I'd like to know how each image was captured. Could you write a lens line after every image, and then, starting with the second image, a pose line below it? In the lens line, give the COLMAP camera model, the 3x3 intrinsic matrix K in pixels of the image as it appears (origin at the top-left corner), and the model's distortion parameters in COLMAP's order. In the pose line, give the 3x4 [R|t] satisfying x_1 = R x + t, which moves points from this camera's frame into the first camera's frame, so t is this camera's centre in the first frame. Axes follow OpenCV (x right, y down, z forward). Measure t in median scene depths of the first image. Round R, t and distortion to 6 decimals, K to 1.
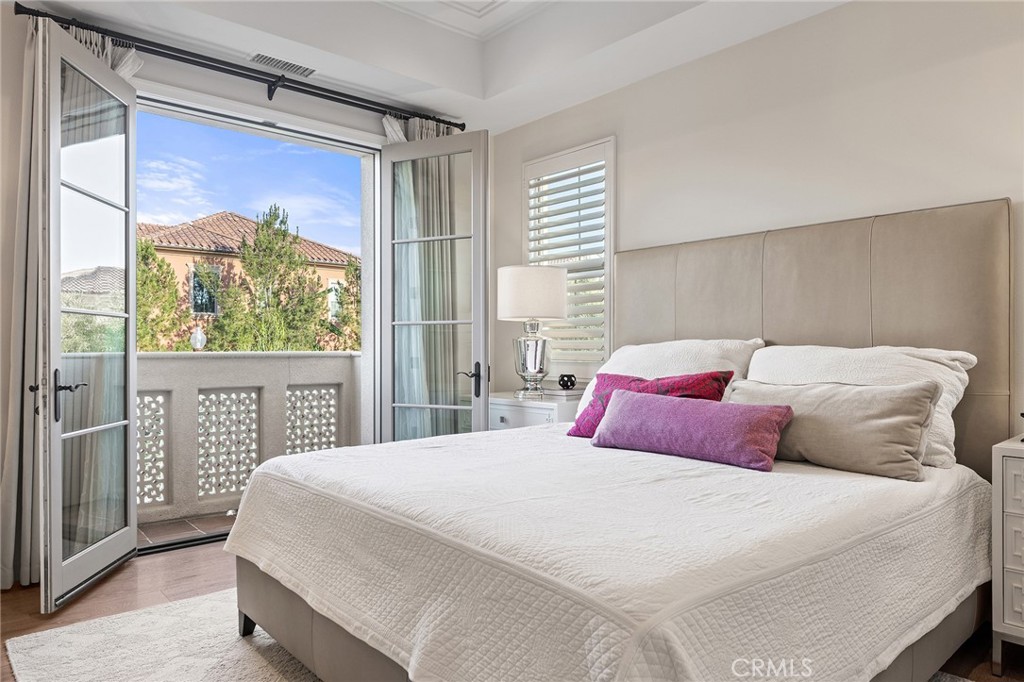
lens RADIAL K [[680.0, 0, 532.8], [0, 680.0, 344.4], [0, 0, 1]] dist [-0.001928, -0.004617]
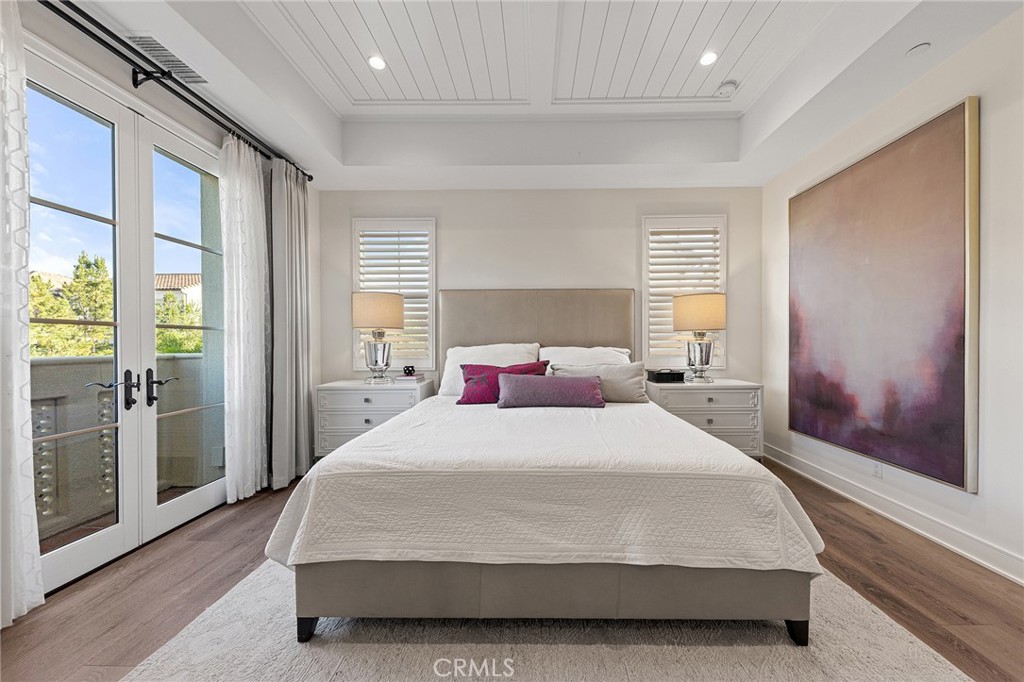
lens RADIAL K [[370.1, 0, 512.6], [0, 370.1, 346.0], [0, 0, 1]] dist [0.007447, -0.001668]
pose [[0.671007, -0.010572, 0.741376, -0.486527], [0.000979, 0.999910, 0.013373, -0.013708], [-0.741451, -0.008248, 0.670957, 0.310499]]
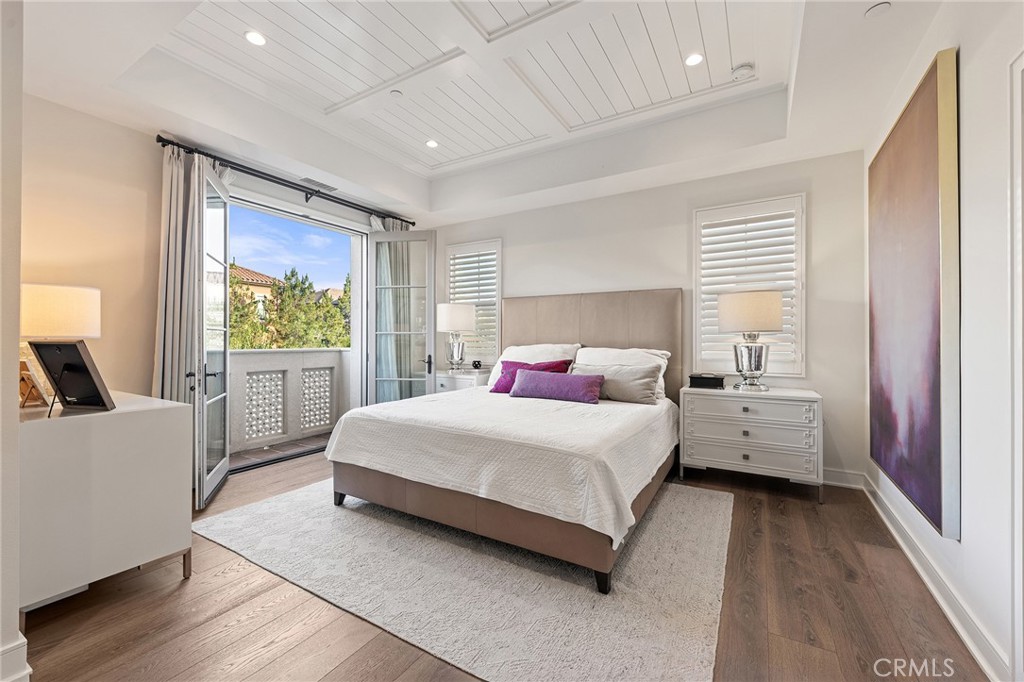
lens RADIAL K [[422.1, 0, 512.0], [0, 422.1, 336.9], [0, 0, 1]] dist [-0.001178, -0.000226]
pose [[0.953731, 0.003116, 0.300645, -0.250185], [-0.003438, 0.999994, 0.000544, -0.028450], [-0.300642, -0.001552, 0.953736, -0.194793]]
